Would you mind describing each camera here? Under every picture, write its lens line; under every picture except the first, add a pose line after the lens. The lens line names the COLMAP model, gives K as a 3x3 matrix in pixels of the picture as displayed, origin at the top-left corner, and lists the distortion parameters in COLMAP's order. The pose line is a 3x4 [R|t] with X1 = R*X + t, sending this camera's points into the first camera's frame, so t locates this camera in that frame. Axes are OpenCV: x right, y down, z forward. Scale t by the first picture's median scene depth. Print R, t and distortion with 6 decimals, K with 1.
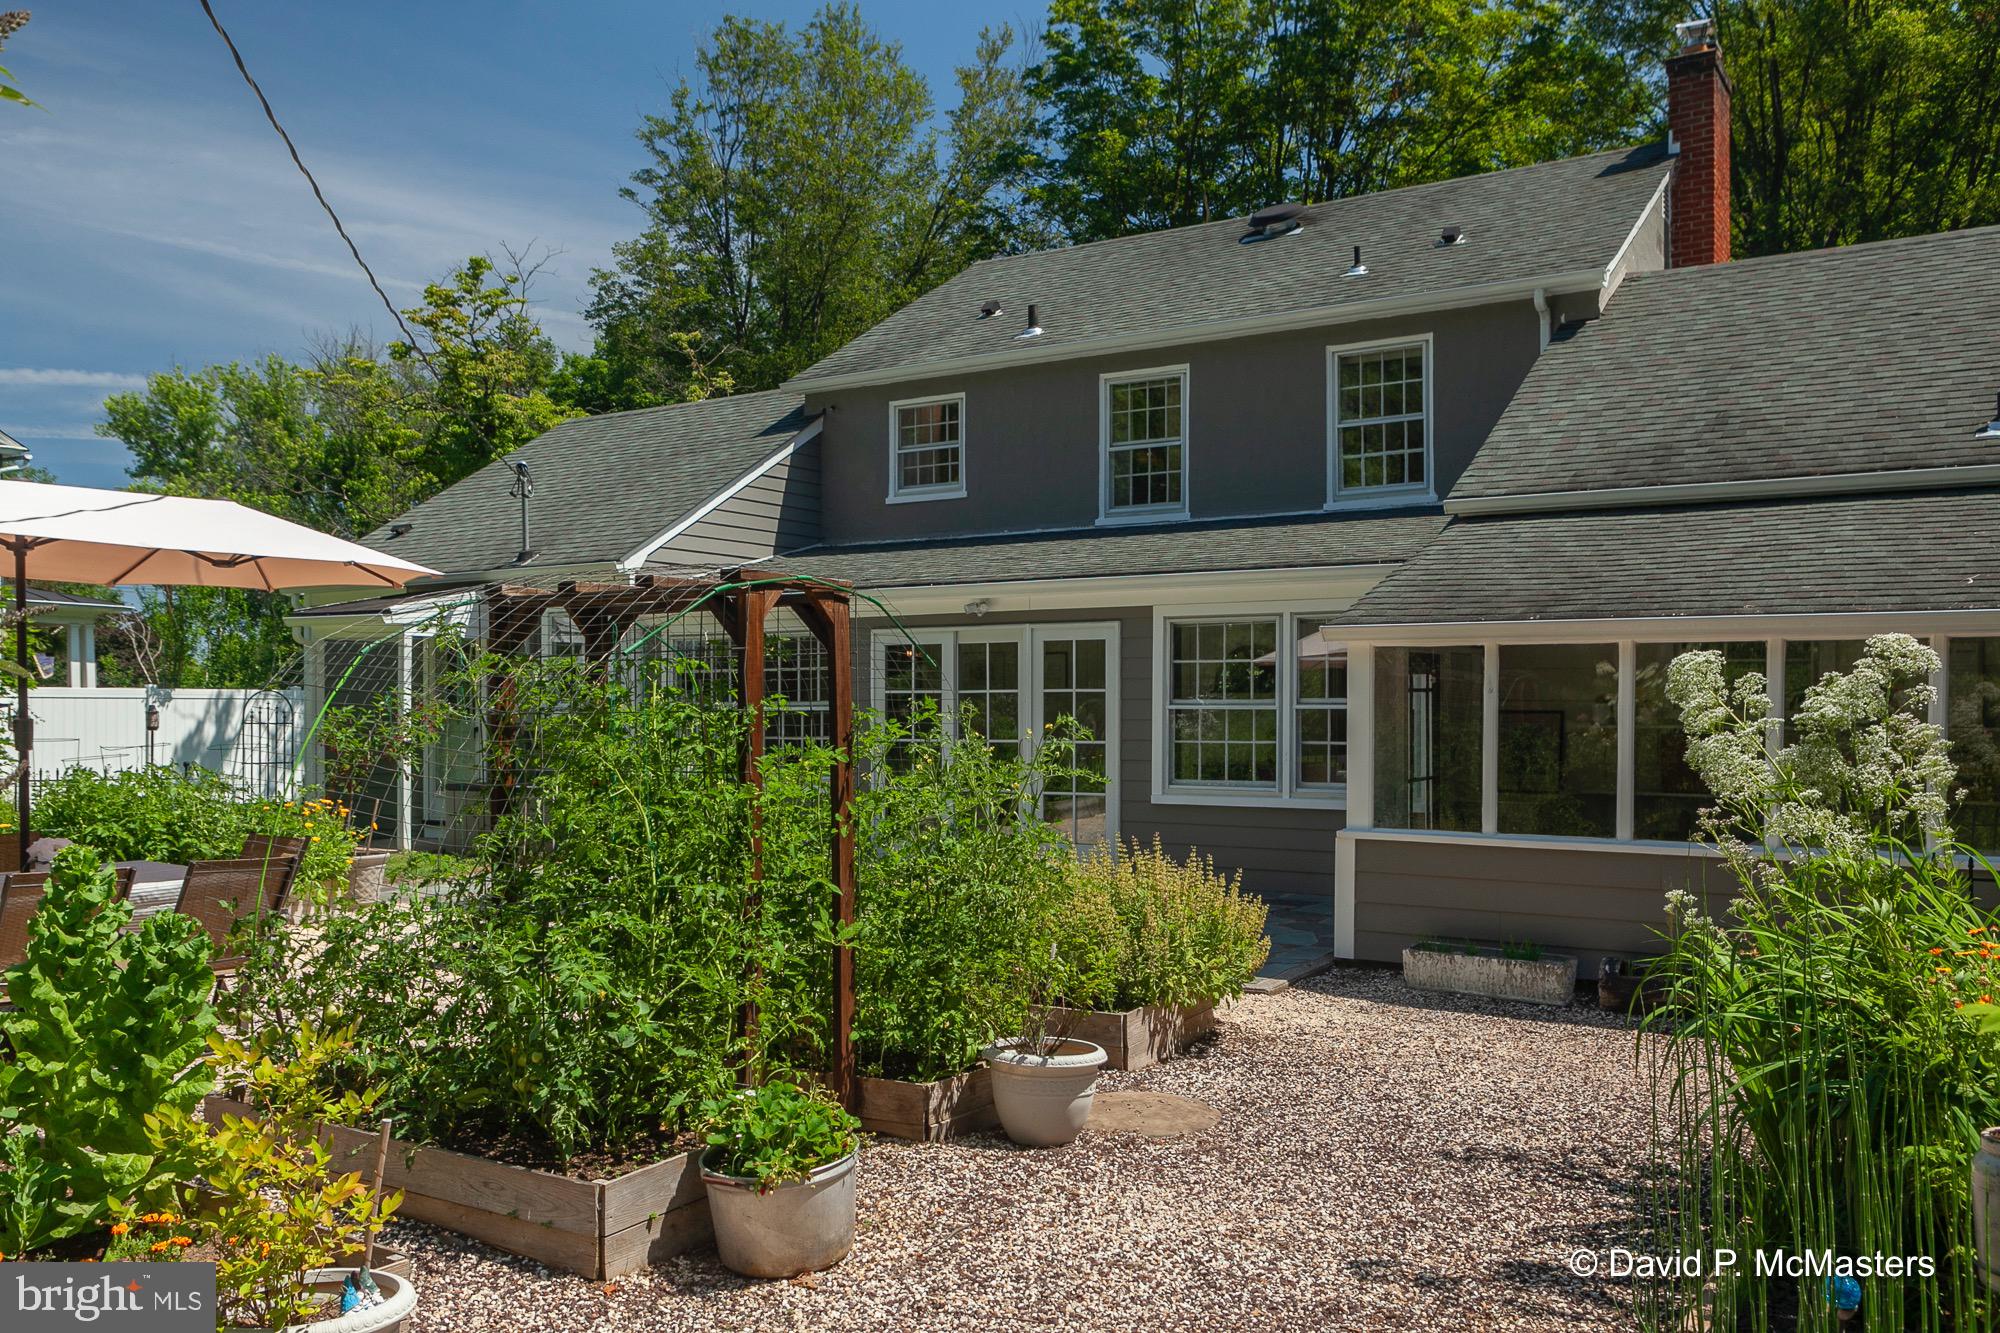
lens RADIAL K [[1623.9, 0, 994.5], [0, 1623.9, 708.8], [0, 0, 1]] dist [0.000324, -0.002153]
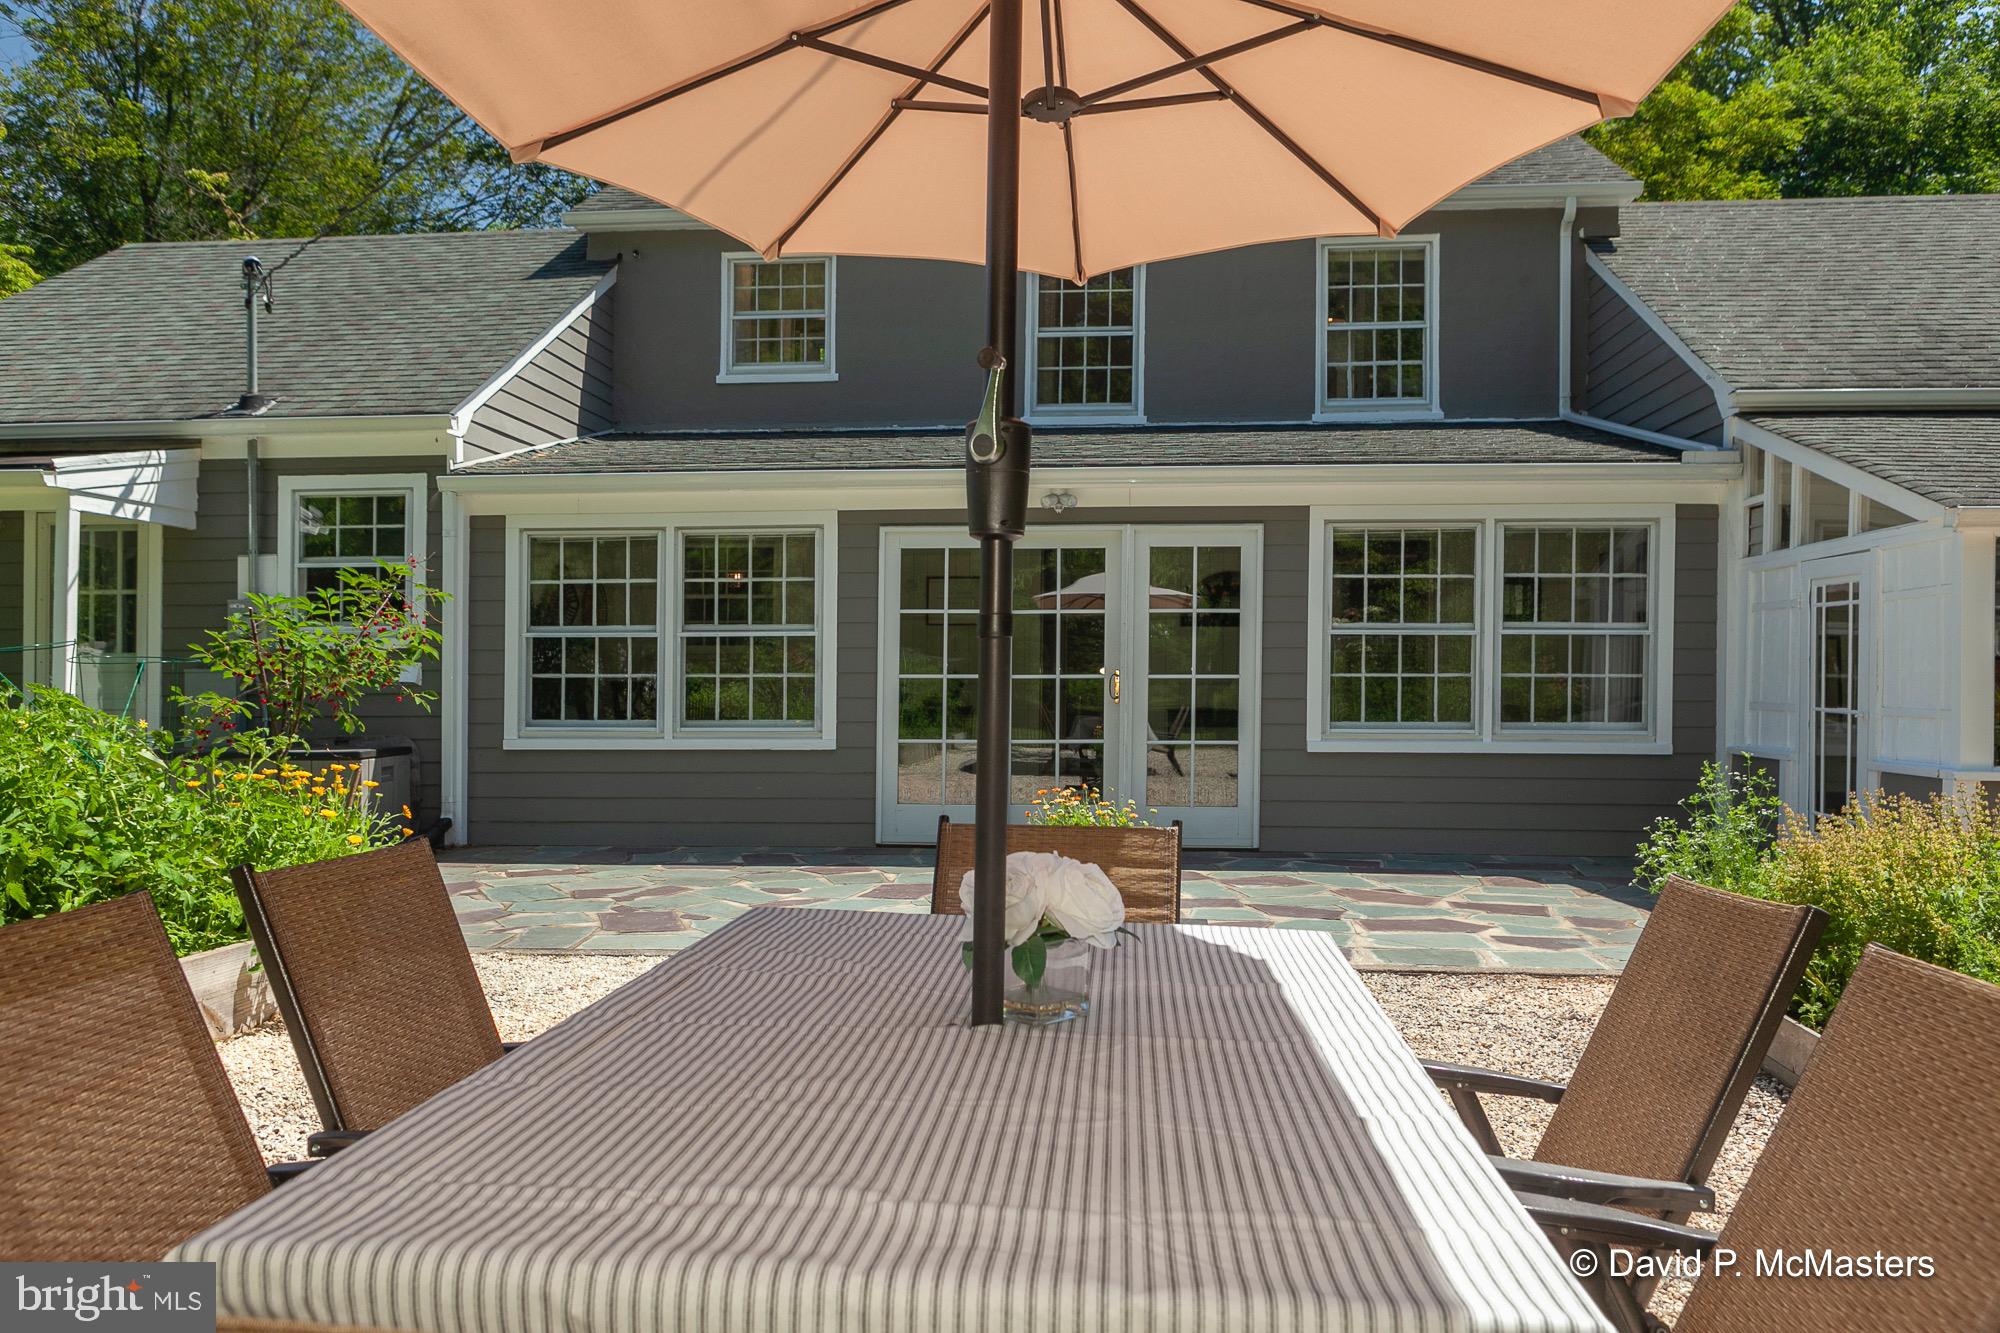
lens RADIAL K [[1485.8, 0, 1002.5], [0, 1485.8, 727.5], [0, 0, 1]] dist [-0.010609, -0.002073]
pose [[0.890500, -0.010068, 0.454872, -0.353595], [-0.002871, 0.999611, 0.027746, 0.024597], [-0.454974, -0.026014, 0.890125, 0.395409]]
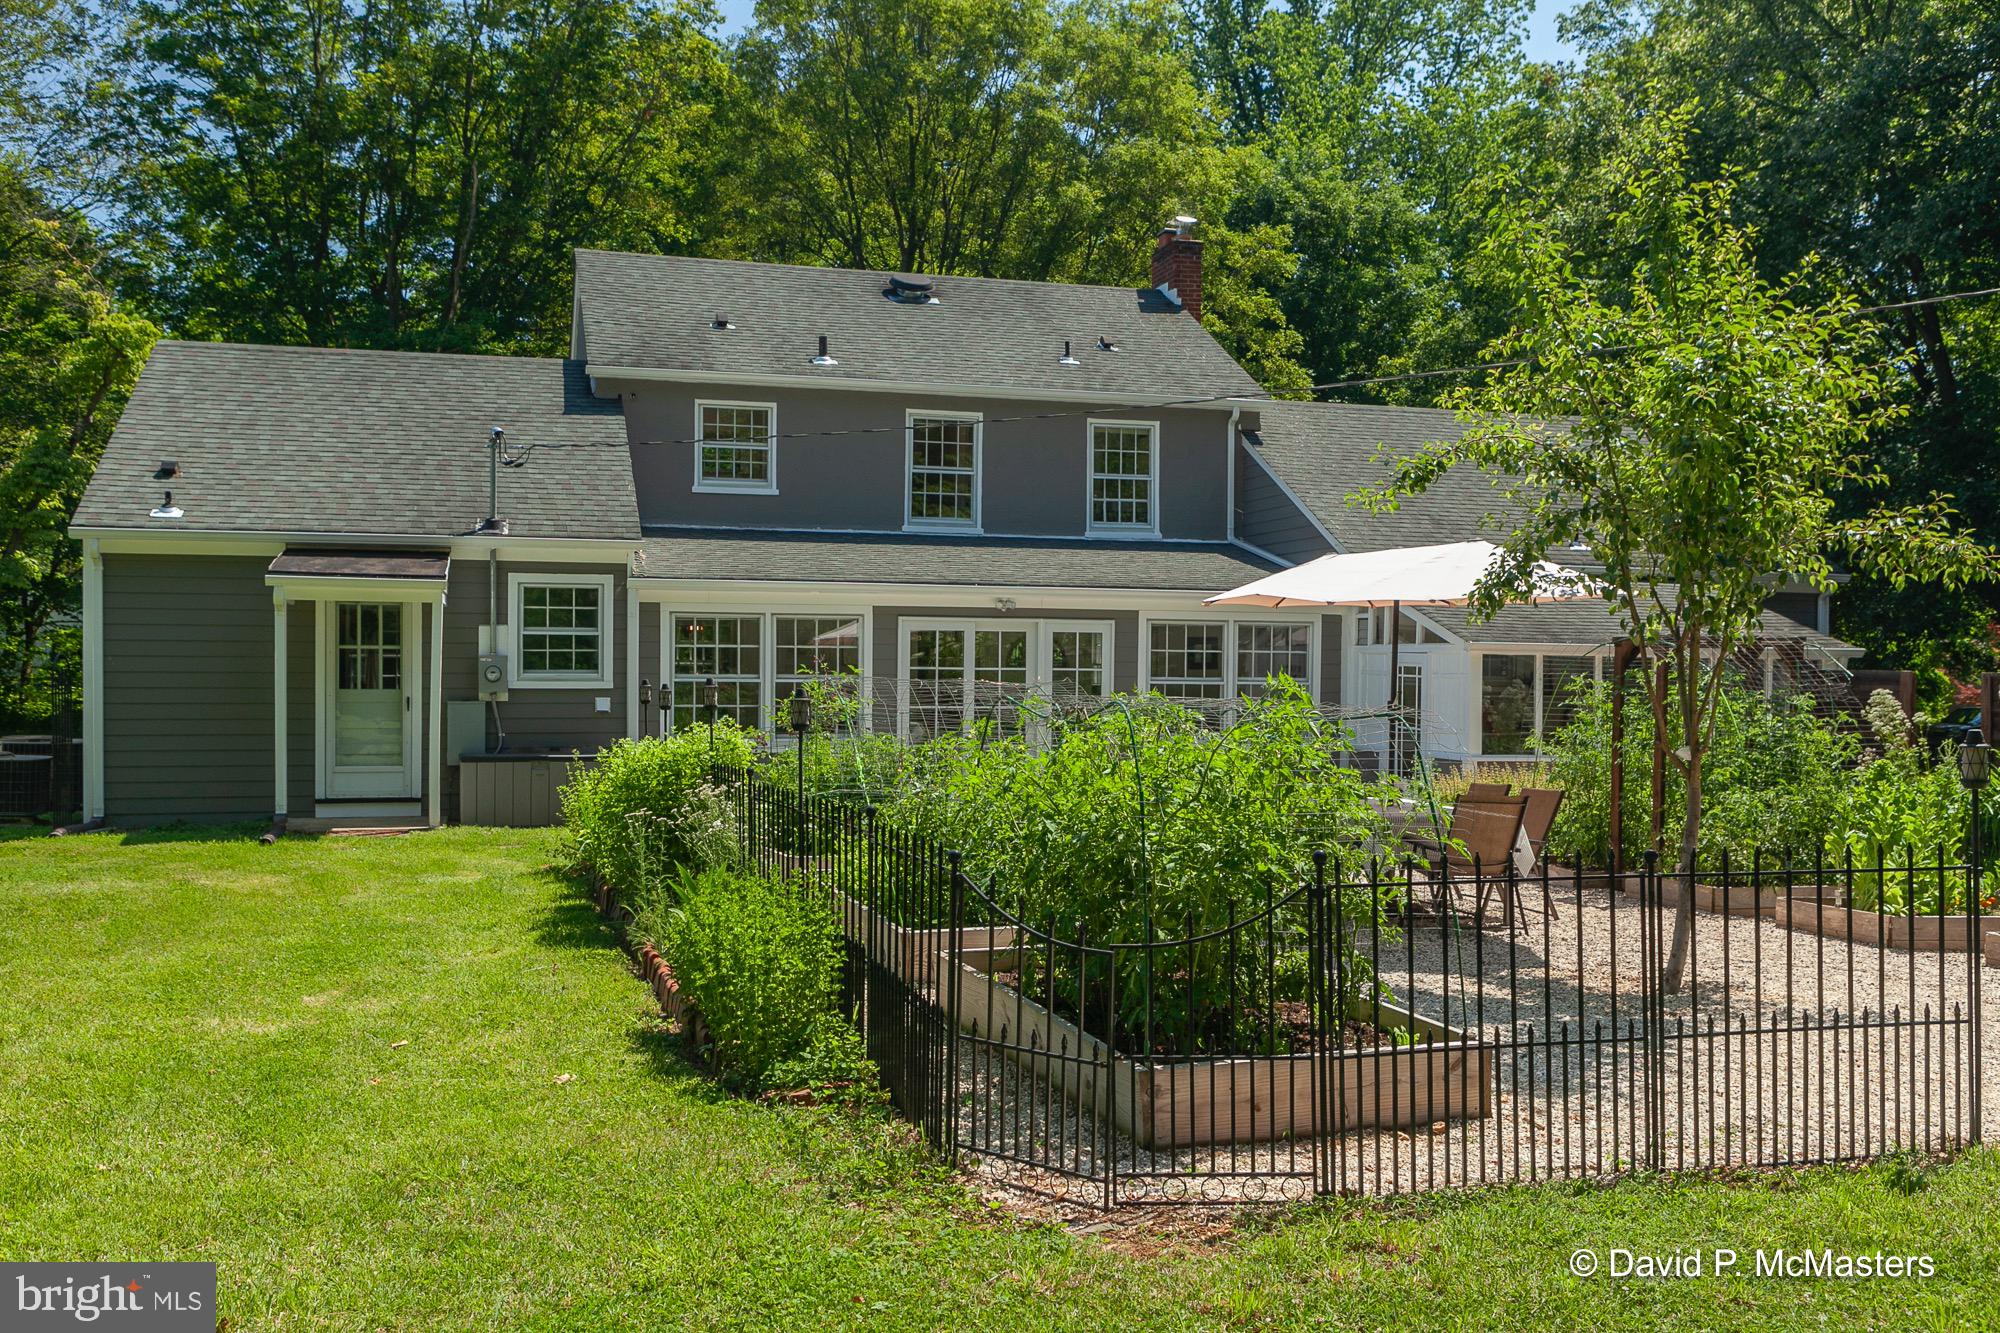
lens RADIAL K [[1728.5, 0, 989.4], [0, 1728.5, 671.4], [0, 0, 1]] dist [-0.011121, -0.005259]
pose [[0.666898, 0.005709, 0.745127, -1.052416], [-0.009431, 0.999955, 0.000779, -0.009996], [-0.745089, -0.007547, 0.666922, 0.092899]]
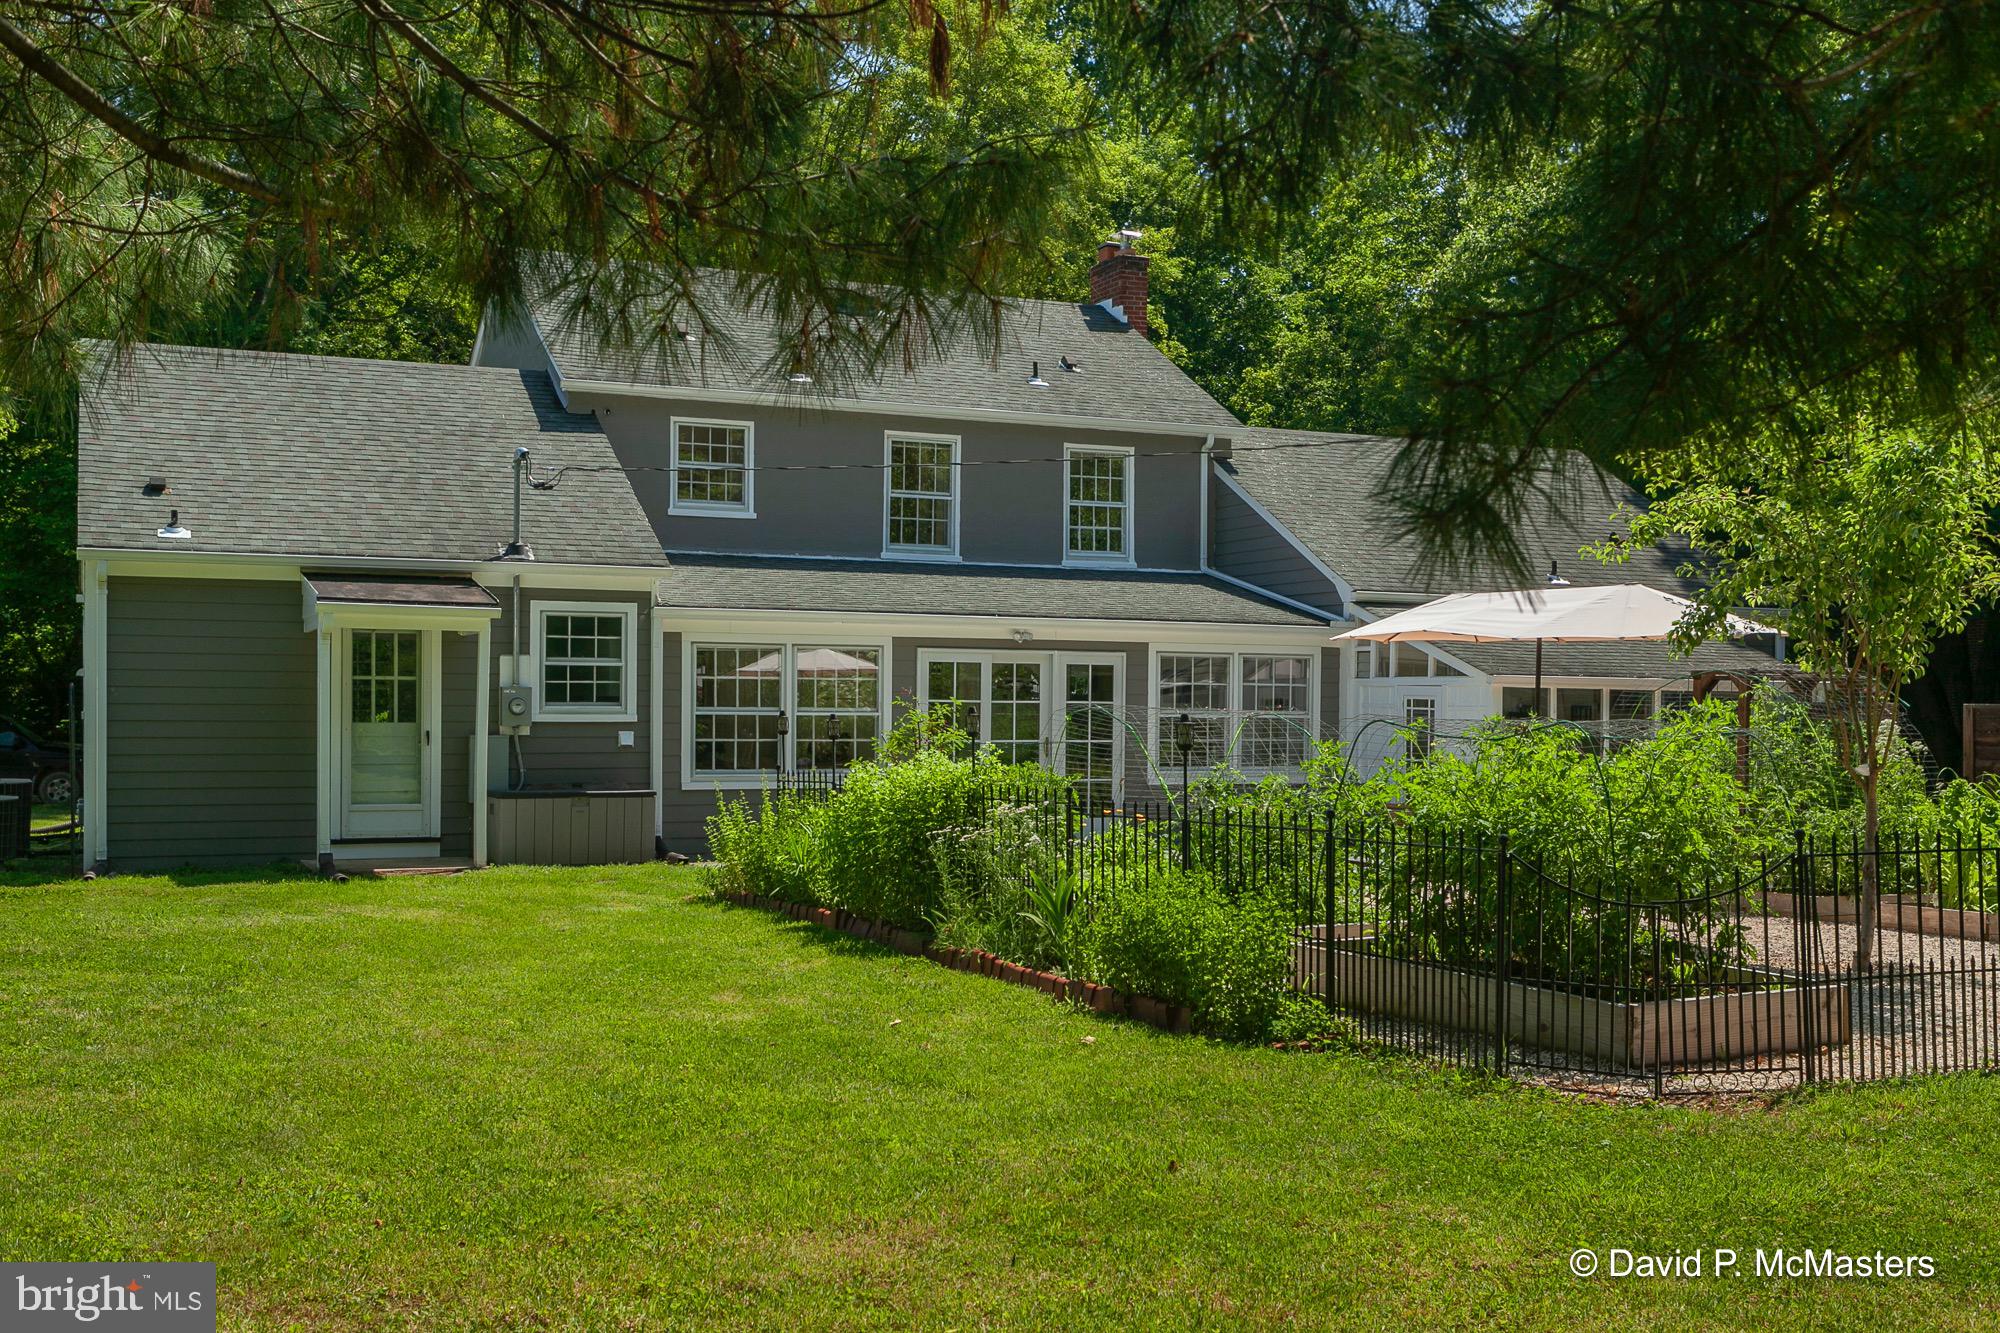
lens RADIAL K [[2010.0, 0, 995.4], [0, 2010.0, 675.6], [0, 0, 1]] dist [0.012312, -0.012956]
pose [[0.548417, 0.019417, 0.835979, -1.341103], [-0.009030, 0.999810, -0.017299, -0.004028], [-0.836156, 0.001938, 0.548488, 0.160904]]
